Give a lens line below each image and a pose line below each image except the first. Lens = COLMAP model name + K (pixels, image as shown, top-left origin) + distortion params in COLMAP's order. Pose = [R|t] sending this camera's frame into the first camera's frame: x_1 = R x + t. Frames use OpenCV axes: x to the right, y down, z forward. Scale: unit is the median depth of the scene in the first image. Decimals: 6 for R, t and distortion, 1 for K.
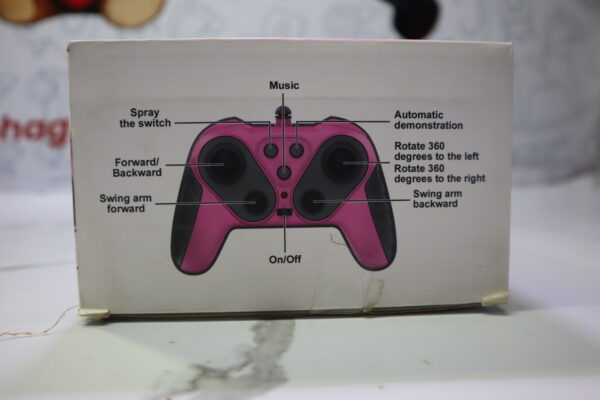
lens RADIAL K [[427.6, 0, 301.3], [0, 427.6, 200.0], [0, 0, 1]] dist [-0.111626, 0.081750]
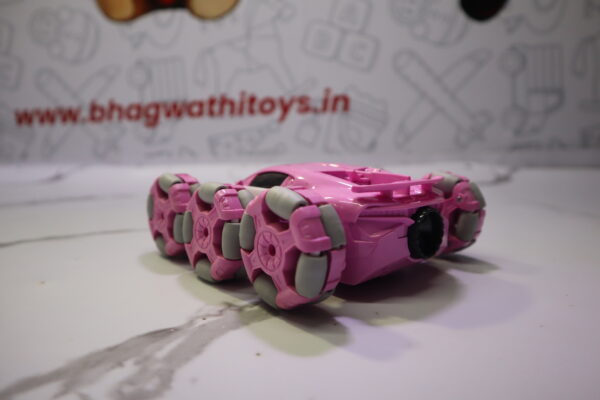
lens RADIAL K [[427.6, 0, 301.3], [0, 427.6, 200.0], [0, 0, 1]] dist [-0.111626, 0.081750]
pose [[0.980357, 0.033811, -0.194313, 0.060288], [-0.018963, 0.996791, 0.077772, -0.022235], [0.196319, -0.072560, 0.977852, -0.088089]]
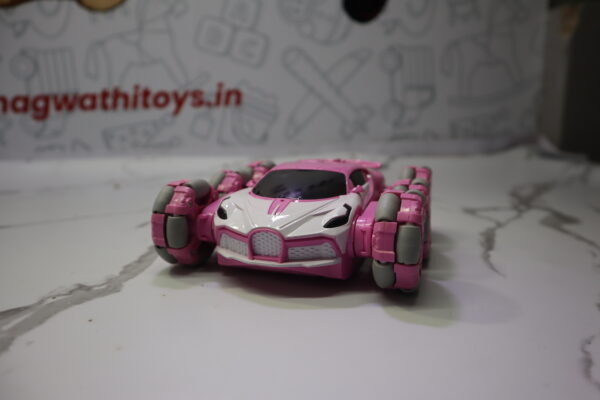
lens RADIAL K [[427.6, 0, 301.3], [0, 427.6, 200.0], [0, 0, 1]] dist [-0.111626, 0.081750]
pose [[0.999915, 0.010665, -0.007515, 0.136439], [-0.009830, 0.994581, 0.103498, -0.032697], [0.008578, -0.103415, 0.994601, -0.144439]]
